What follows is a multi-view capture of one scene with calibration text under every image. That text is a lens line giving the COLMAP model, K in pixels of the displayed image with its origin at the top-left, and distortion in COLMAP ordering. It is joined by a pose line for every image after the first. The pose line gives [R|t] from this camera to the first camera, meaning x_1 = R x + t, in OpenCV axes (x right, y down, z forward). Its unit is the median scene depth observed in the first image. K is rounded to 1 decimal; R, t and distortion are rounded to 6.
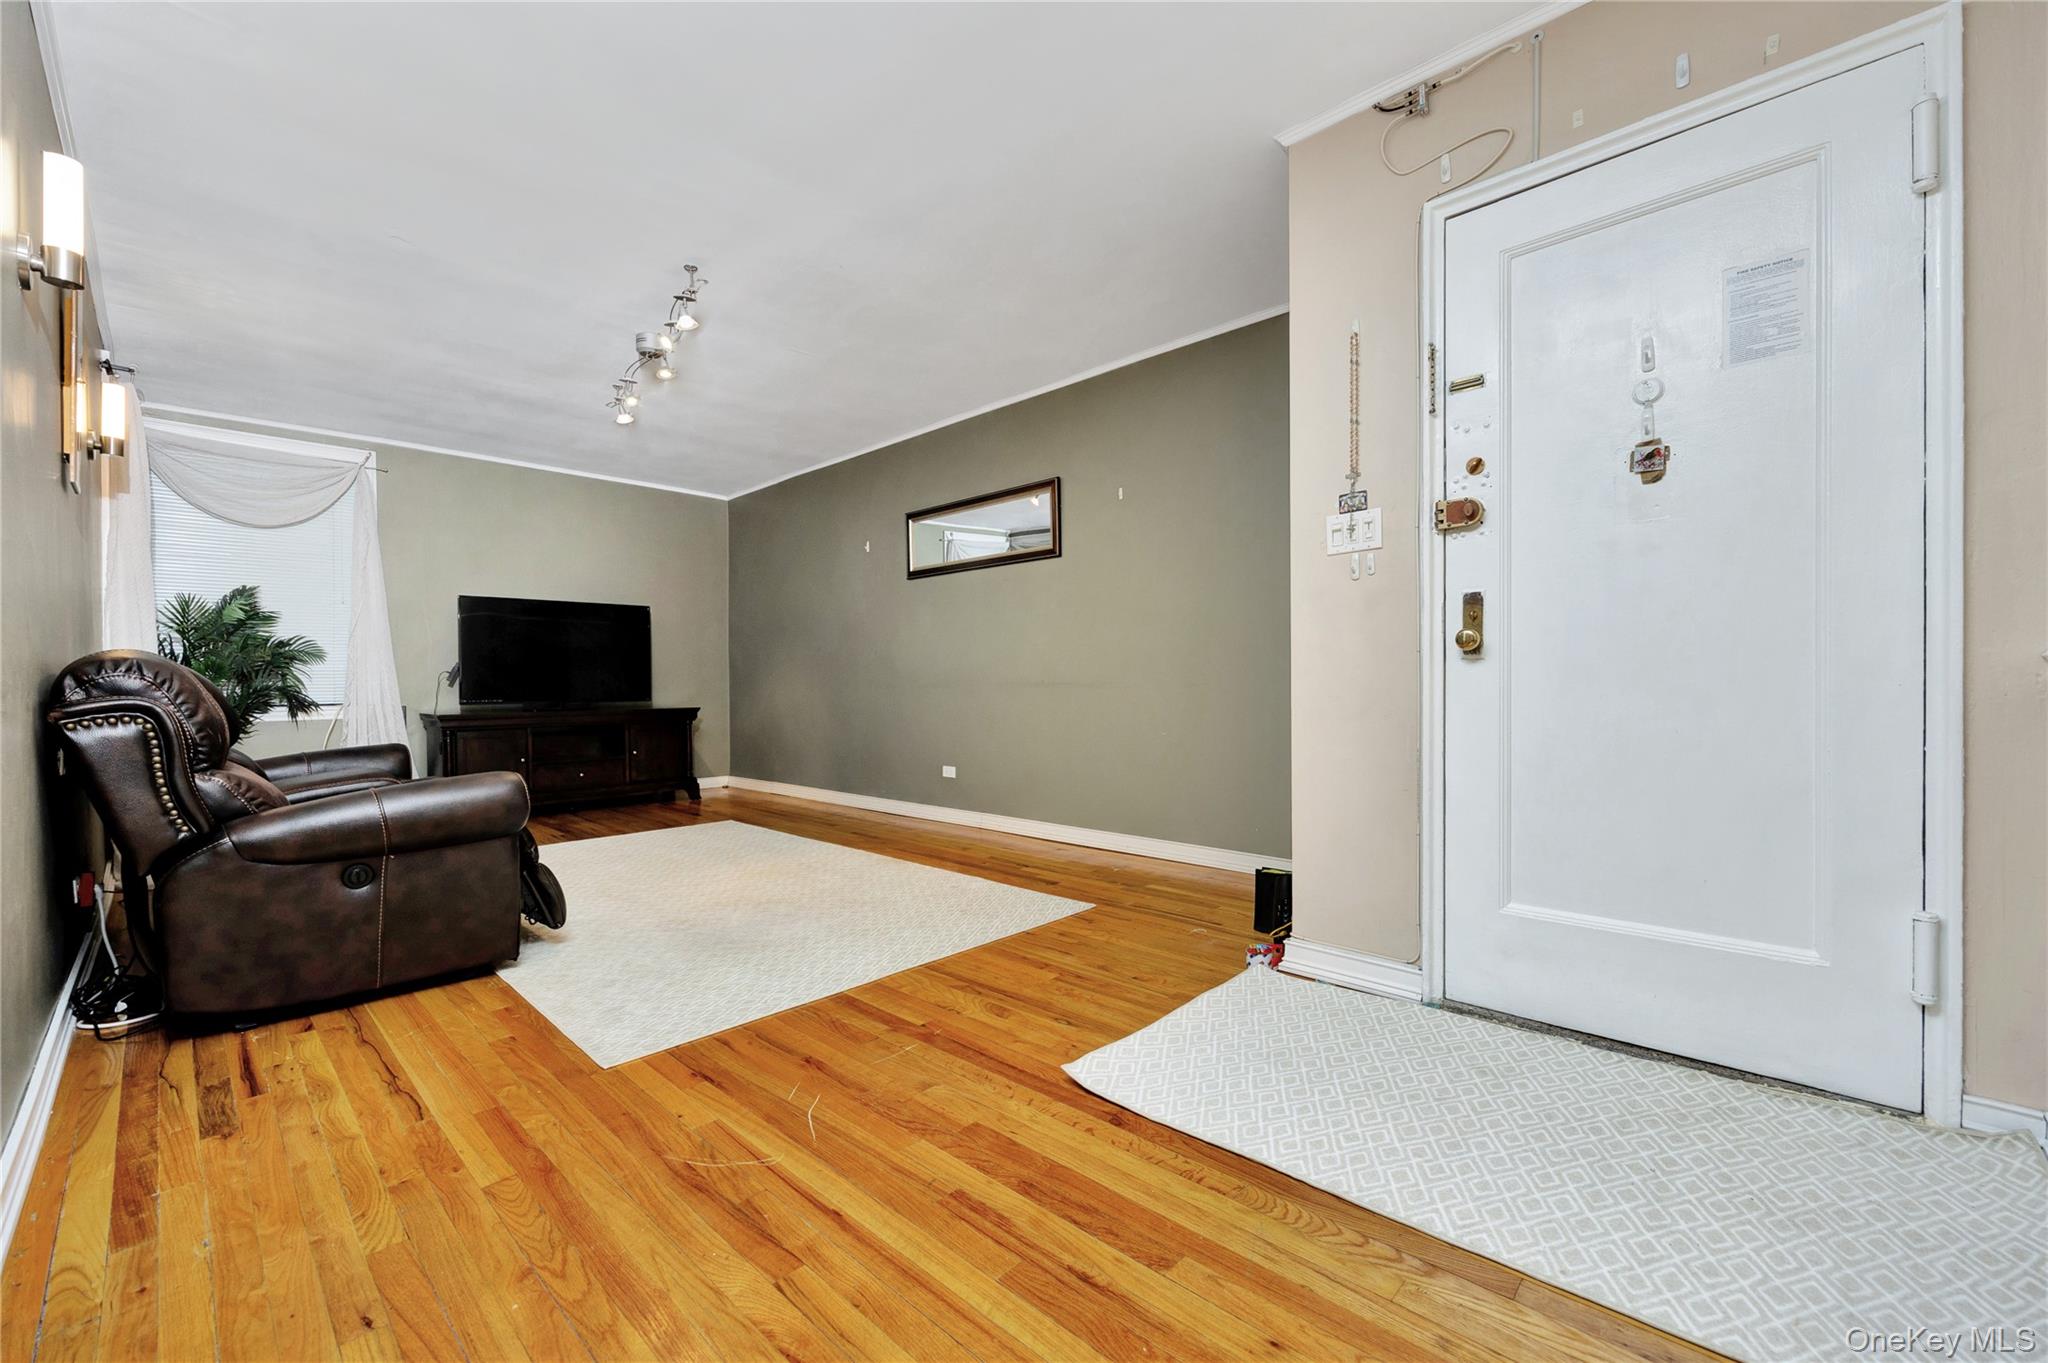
lens RADIAL K [[810.1, 0, 1060.2], [0, 810.1, 696.7], [0, 0, 1]] dist [-0.001682, -0.000068]
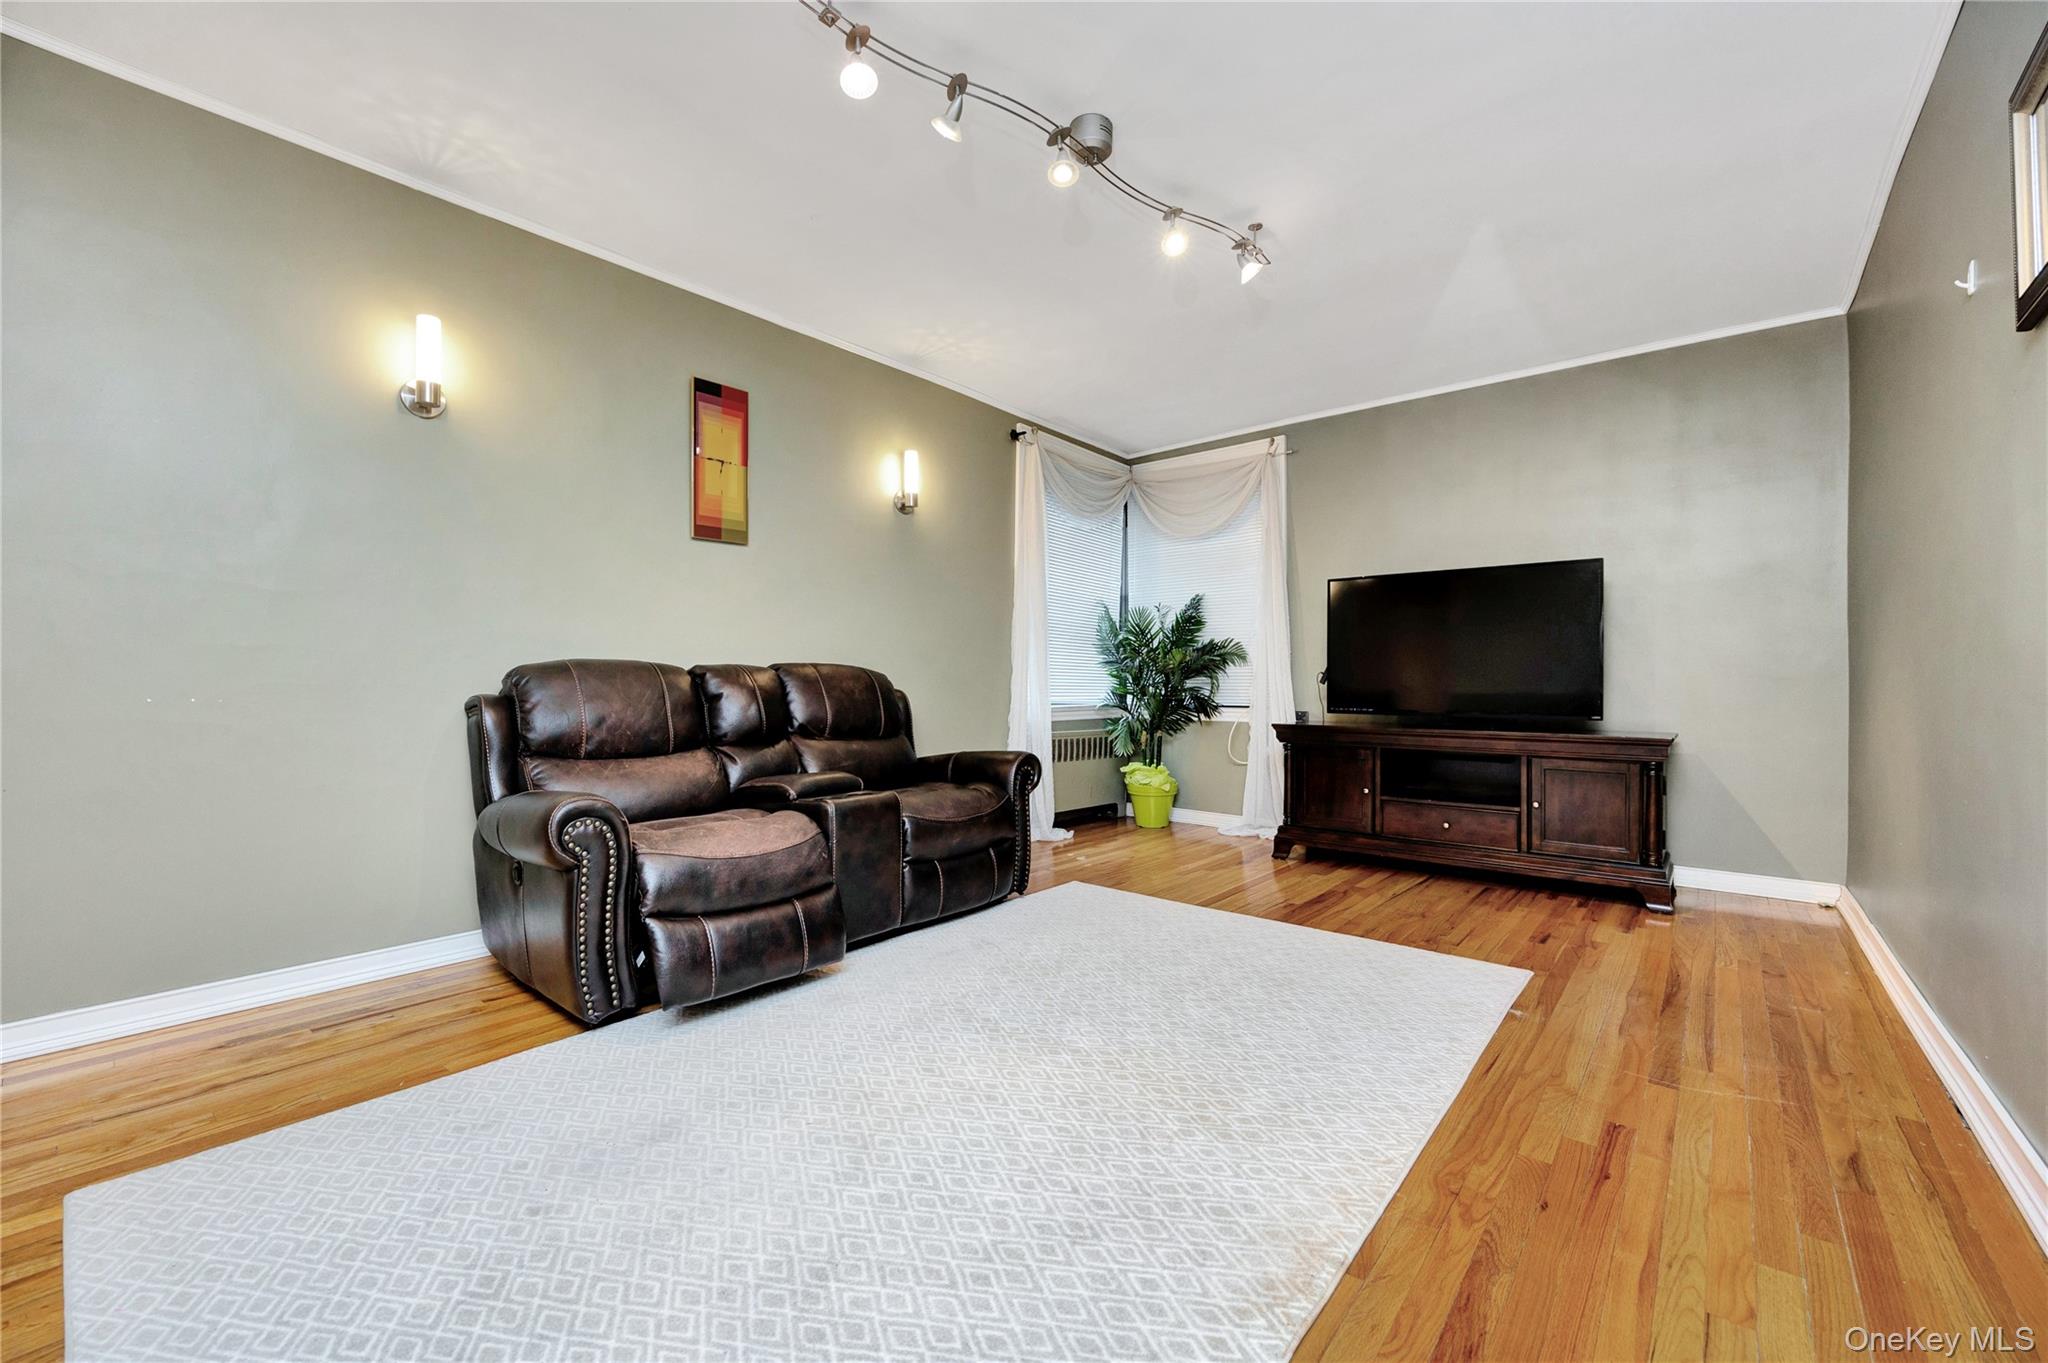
lens RADIAL K [[824.4, 0, 1025.1], [0, 824.4, 692.9], [0, 0, 1]] dist [-0.003780, -0.000173]
pose [[0.040266, 0.020993, -0.998968, 0.213720], [-0.023493, 0.999523, 0.020057, -0.049346], [0.998913, 0.022661, 0.040740, 1.634256]]
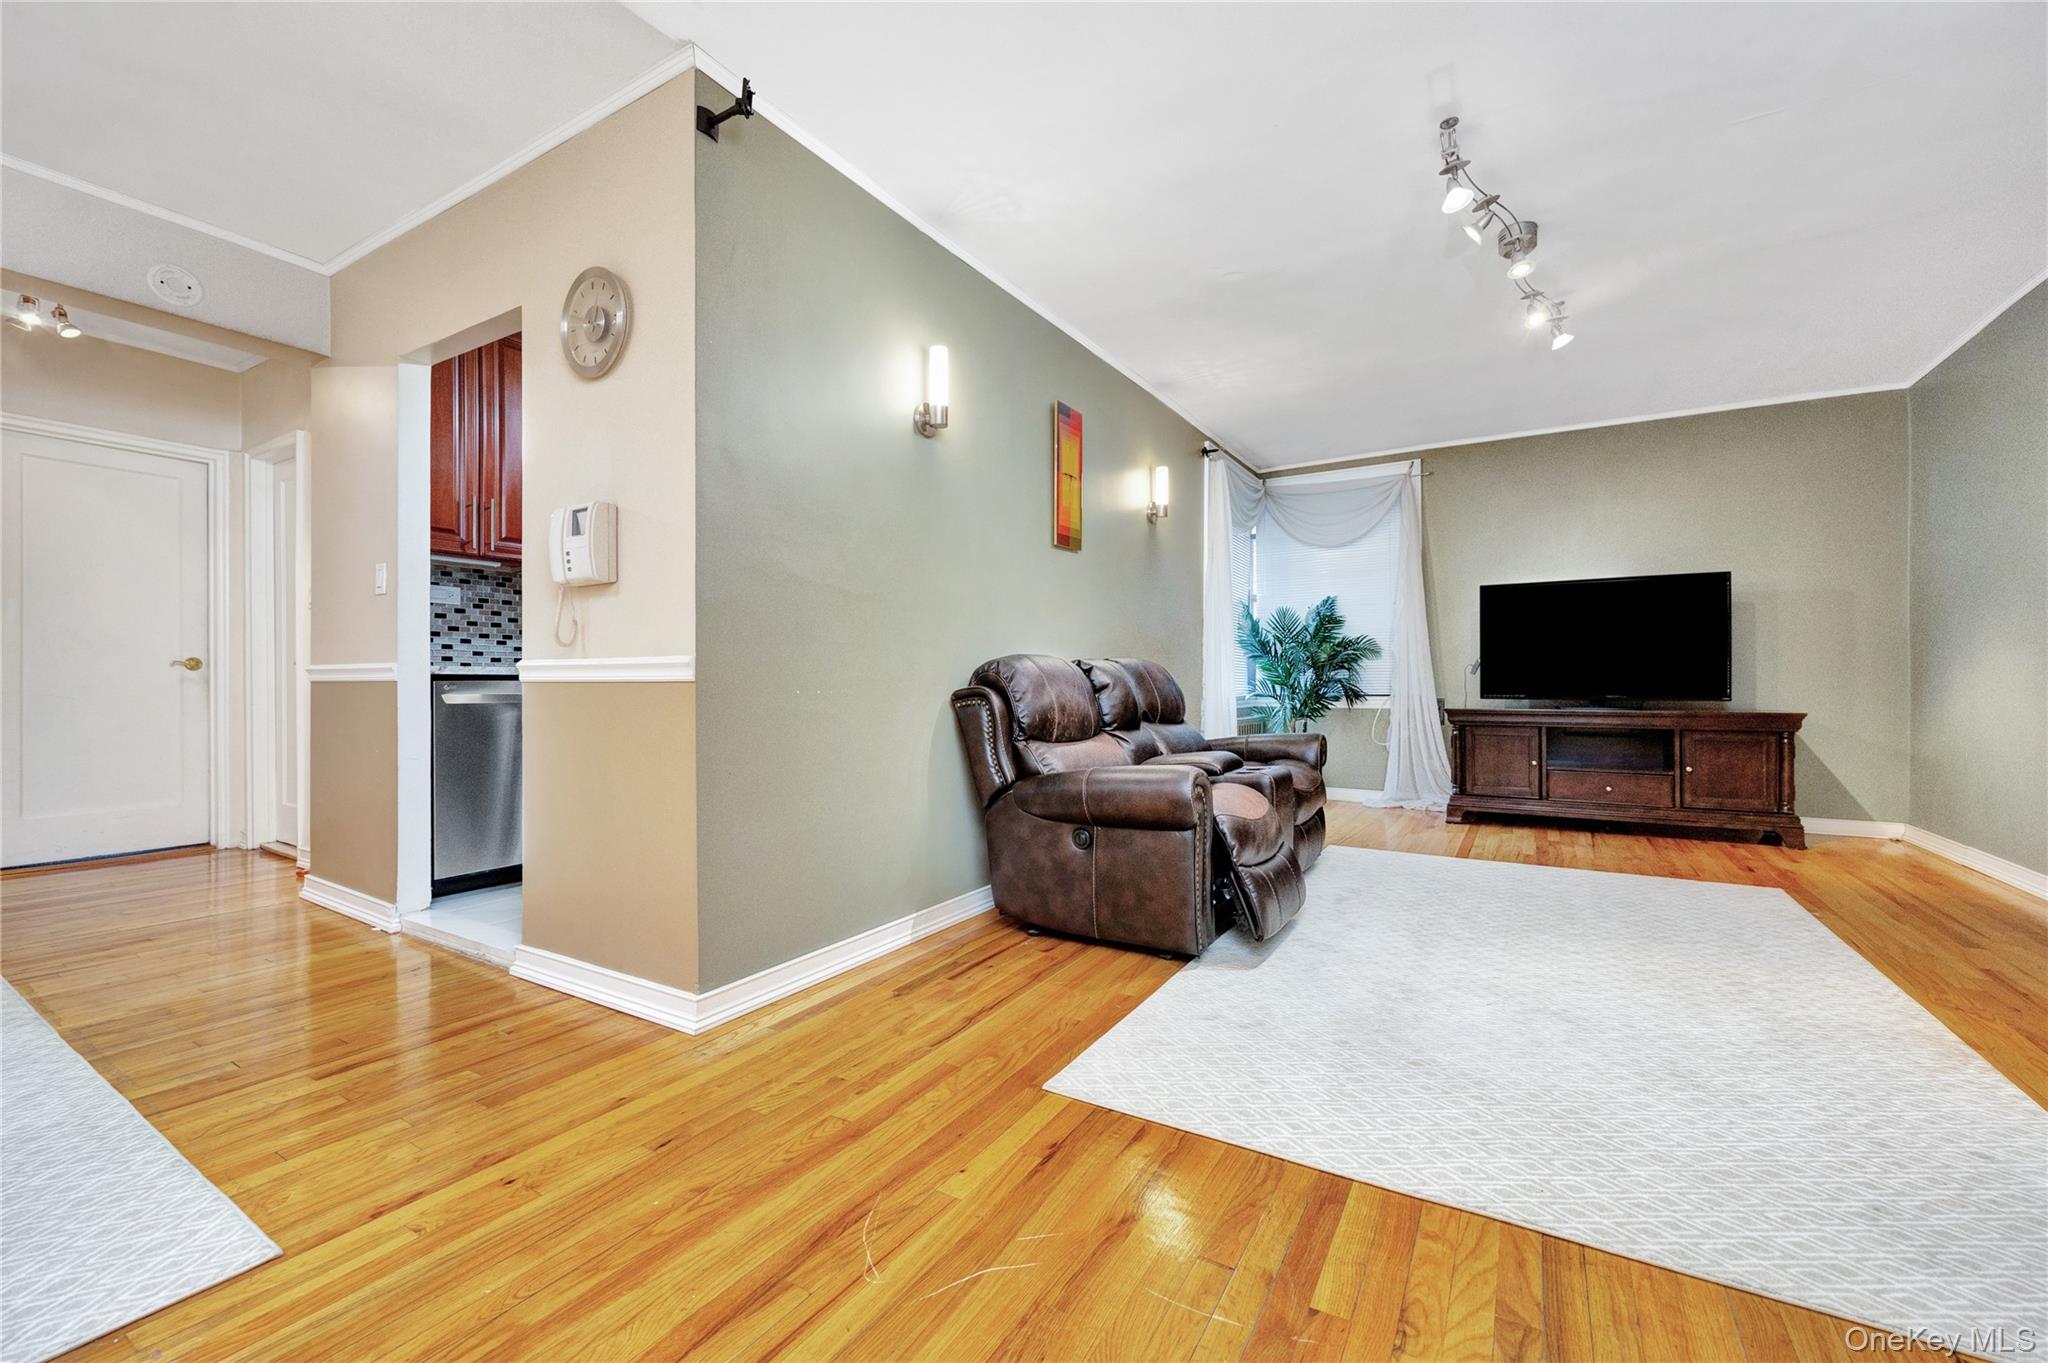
lens RADIAL K [[832.9, 0, 1024.4], [0, 832.9, 692.3], [0, 0, 1]] dist [-0.004301, 0.000066]
pose [[0.188415, 0.023847, -0.981800, 0.336249], [-0.017508, 0.999628, 0.020920, -0.022628], [0.981933, 0.013248, 0.188762, 0.693695]]
